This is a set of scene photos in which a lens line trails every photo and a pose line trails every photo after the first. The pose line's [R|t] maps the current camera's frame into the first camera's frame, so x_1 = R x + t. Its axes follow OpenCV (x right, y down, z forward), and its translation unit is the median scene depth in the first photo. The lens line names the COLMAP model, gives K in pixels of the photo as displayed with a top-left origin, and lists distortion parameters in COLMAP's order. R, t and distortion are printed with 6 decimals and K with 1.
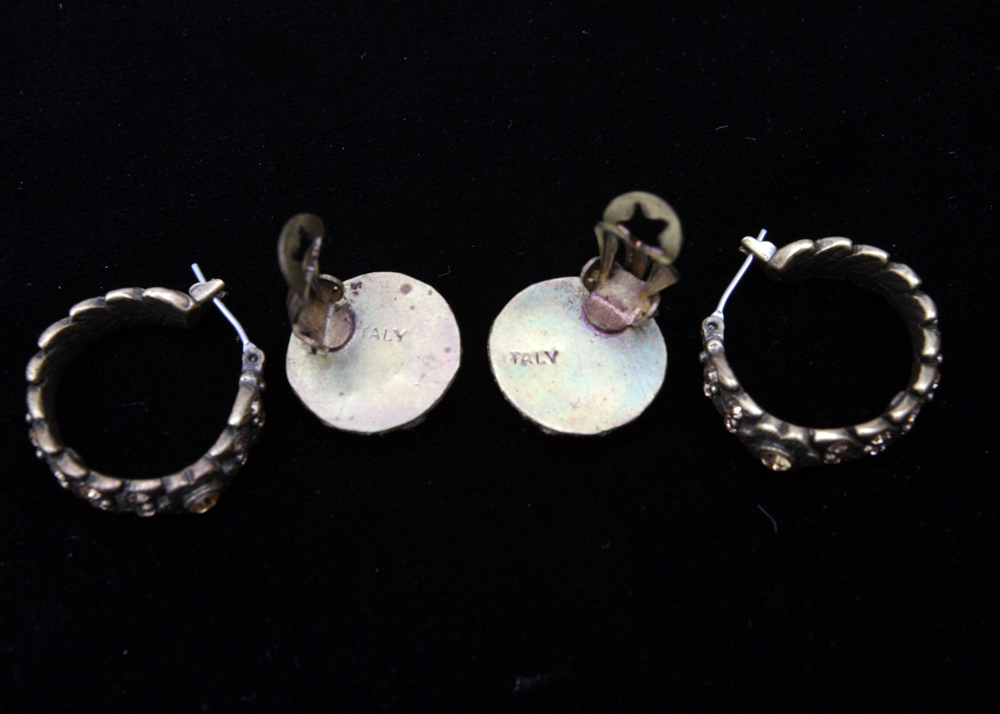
lens RADIAL K [[1612.7, 0, 499.7], [0, 1612.7, 357.1], [0, 0, 1]] dist [-0.017468, 0.000000]
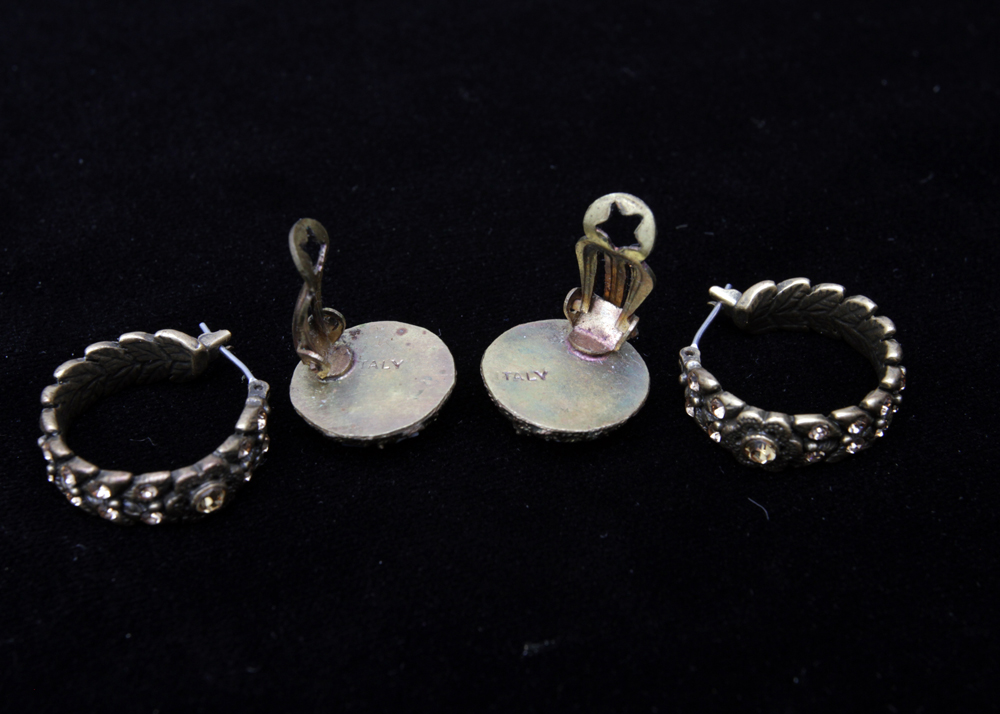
lens RADIAL K [[1612.7, 0, 499.8], [0, 1612.7, 358.2], [0, 0, 1]] dist [-0.017468, 0.000000]
pose [[0.998780, -0.029885, 0.039315, -0.036665], [0.042262, 0.929107, -0.367387, 0.381208], [-0.025548, 0.368601, 0.929237, 0.010687]]
